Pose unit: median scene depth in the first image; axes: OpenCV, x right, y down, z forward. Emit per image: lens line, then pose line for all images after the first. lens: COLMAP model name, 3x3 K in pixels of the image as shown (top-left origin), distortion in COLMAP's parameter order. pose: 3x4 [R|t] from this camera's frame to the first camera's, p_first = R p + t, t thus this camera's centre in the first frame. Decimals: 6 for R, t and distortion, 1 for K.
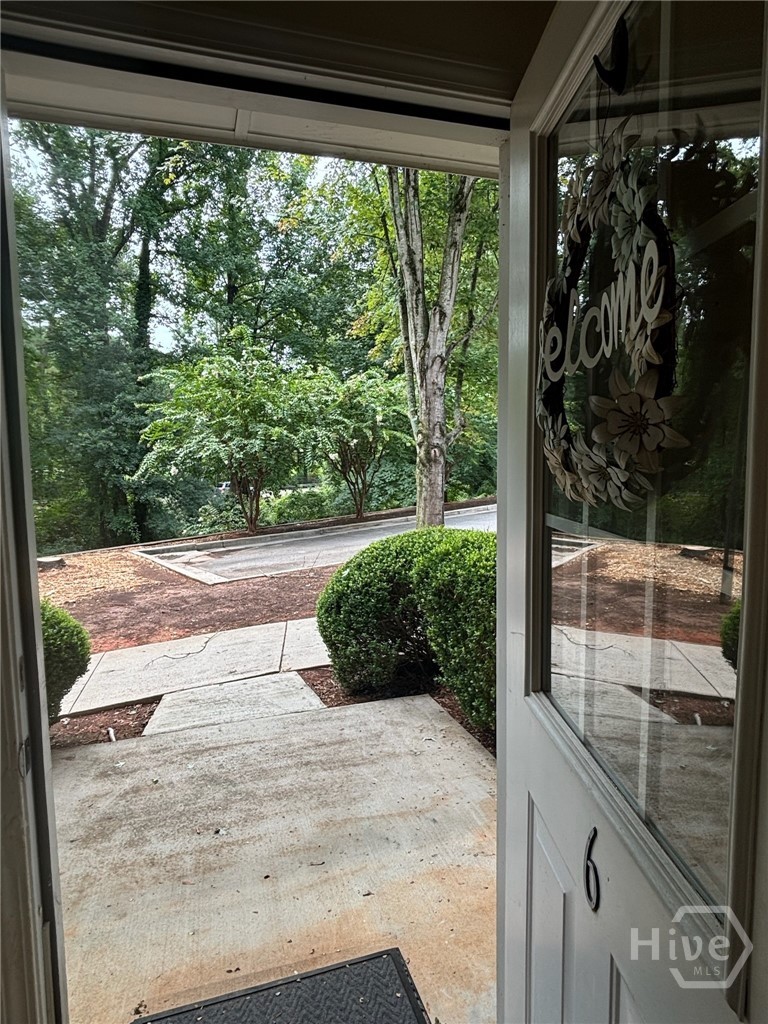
lens RADIAL K [[613.8, 0, 382.0], [0, 613.8, 511.4], [0, 0, 1]] dist [0.010040, -0.007956]
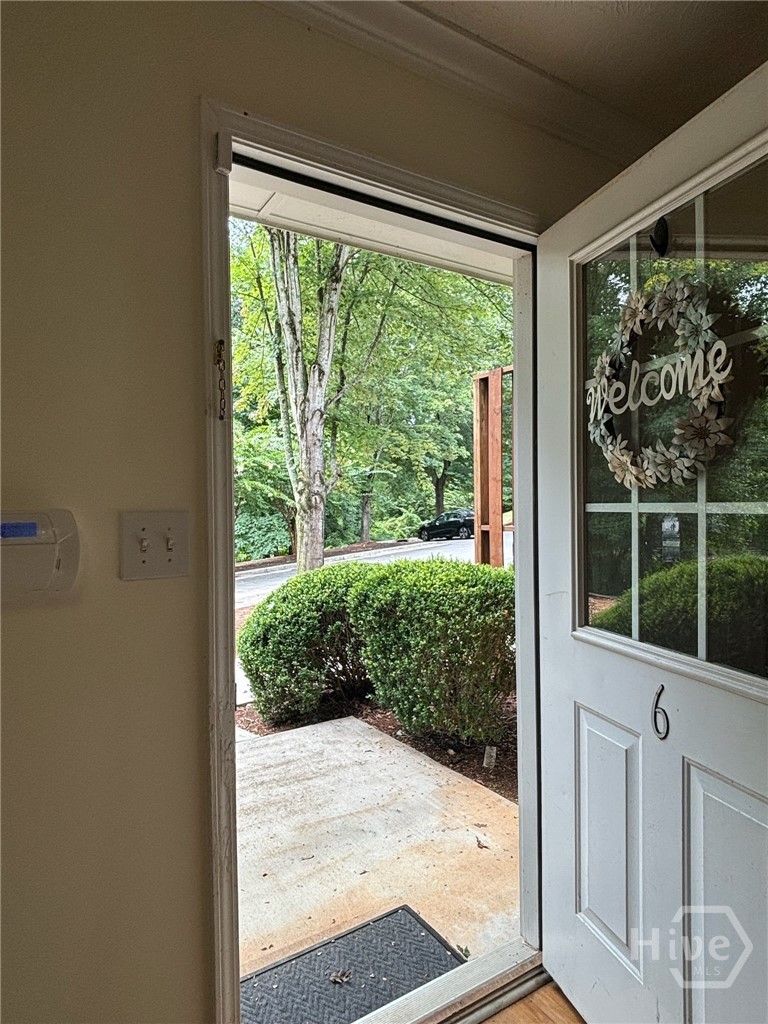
lens RADIAL K [[613.8, 0, 385.1], [0, 613.8, 510.8], [0, 0, 1]] dist [0.010040, -0.007956]
pose [[0.964639, -0.000372, 0.263573, -0.157178], [0.024197, 0.995901, -0.087153, 0.036250], [-0.262460, 0.090449, 0.960694, -0.081856]]
